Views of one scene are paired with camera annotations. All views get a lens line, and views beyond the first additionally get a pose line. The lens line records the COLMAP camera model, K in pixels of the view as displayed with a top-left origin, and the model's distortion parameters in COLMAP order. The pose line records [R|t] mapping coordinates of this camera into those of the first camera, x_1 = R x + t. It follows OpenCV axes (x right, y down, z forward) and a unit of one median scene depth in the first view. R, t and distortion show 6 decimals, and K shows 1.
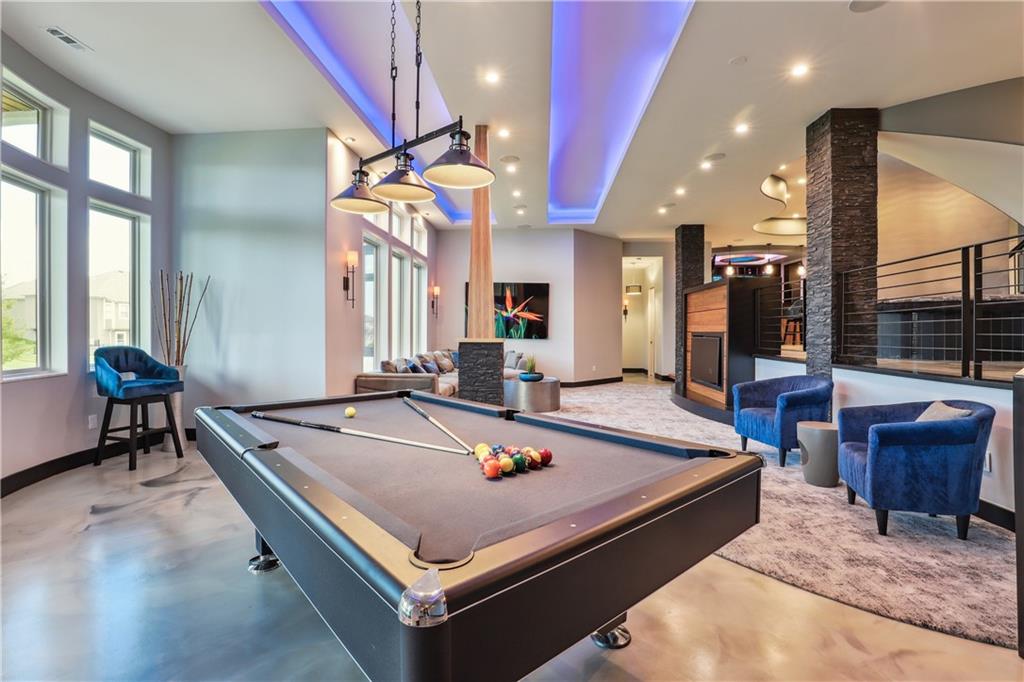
lens RADIAL K [[470.1, 0, 510.4], [0, 470.1, 338.1], [0, 0, 1]] dist [-0.035618, -0.000136]
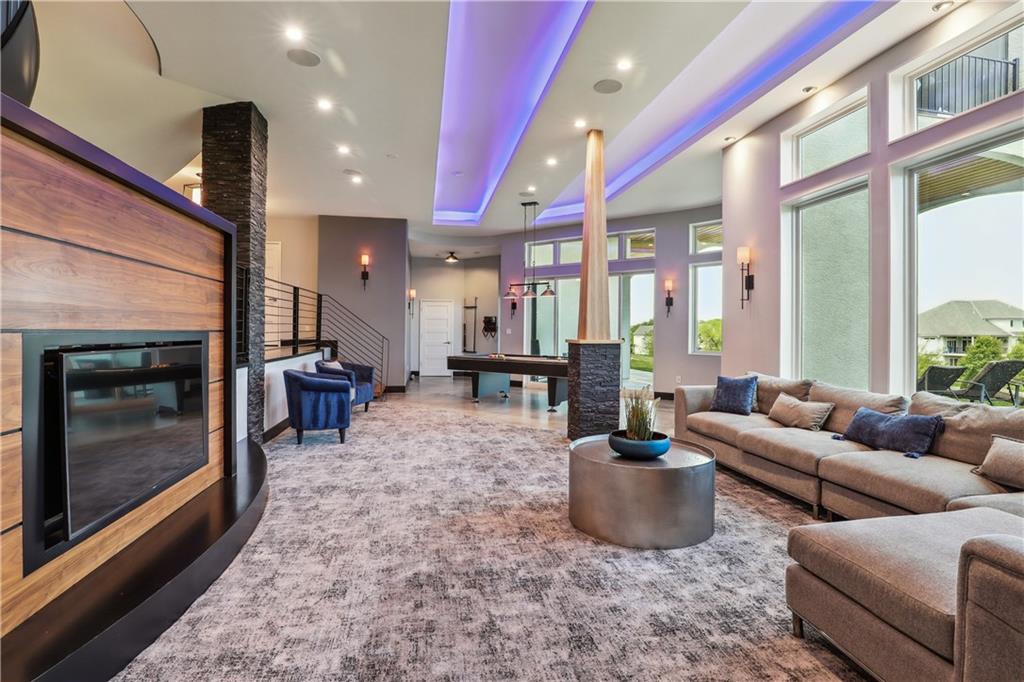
lens RADIAL K [[470.1, 0, 510.6], [0, 470.1, 336.8], [0, 0, 1]] dist [-0.035618, -0.000136]
pose [[-0.967271, -0.008997, -0.253585, 1.025418], [-0.016116, 0.999532, 0.026013, -0.025376], [0.253232, 0.029248, -0.966963, 1.824394]]
